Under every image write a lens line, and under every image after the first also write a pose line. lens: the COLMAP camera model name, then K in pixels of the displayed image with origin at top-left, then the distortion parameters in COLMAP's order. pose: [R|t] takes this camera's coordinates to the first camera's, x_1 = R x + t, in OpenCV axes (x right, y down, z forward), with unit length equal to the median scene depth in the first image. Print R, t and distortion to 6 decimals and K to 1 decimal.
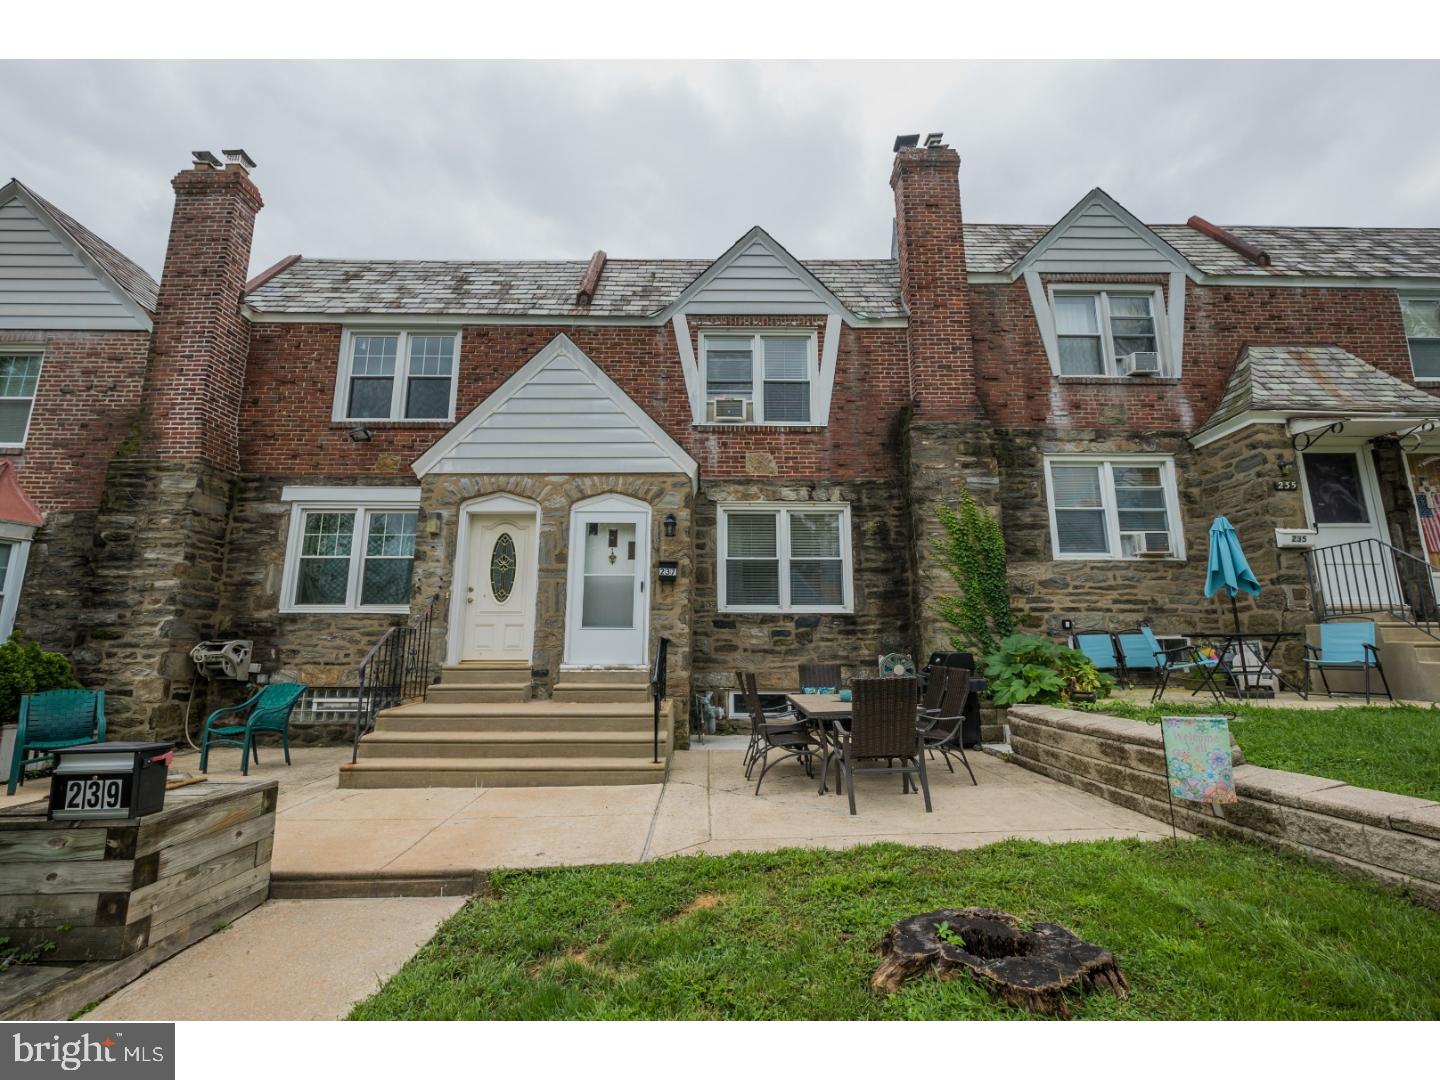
lens RADIAL K [[674.8, 0, 720.0], [0, 674.8, 540.0], [0, 0, 1]] dist [-0.000175, 0.000017]
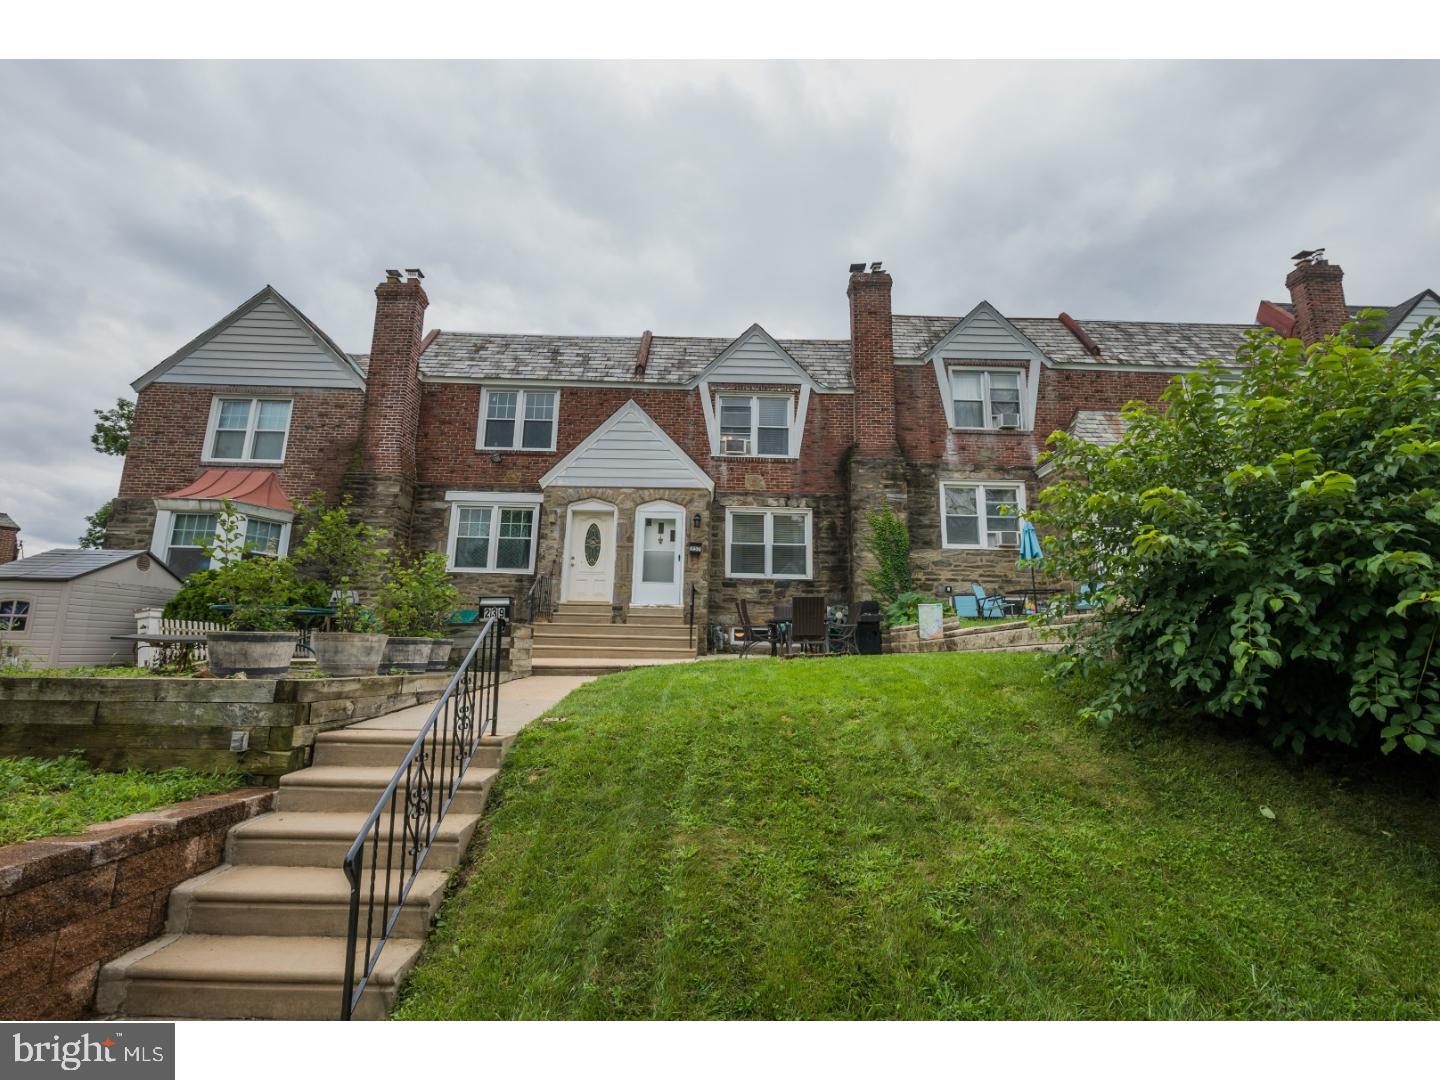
lens RADIAL K [[674.8, 0, 720.0], [0, 674.8, 540.0], [0, 0, 1]] dist [-0.000175, 0.000017]
pose [[0.999780, 0.019888, -0.006679, -0.006311], [-0.019908, 0.999797, -0.002945, 0.025057], [0.006619, 0.003077, 0.999973, -0.547499]]
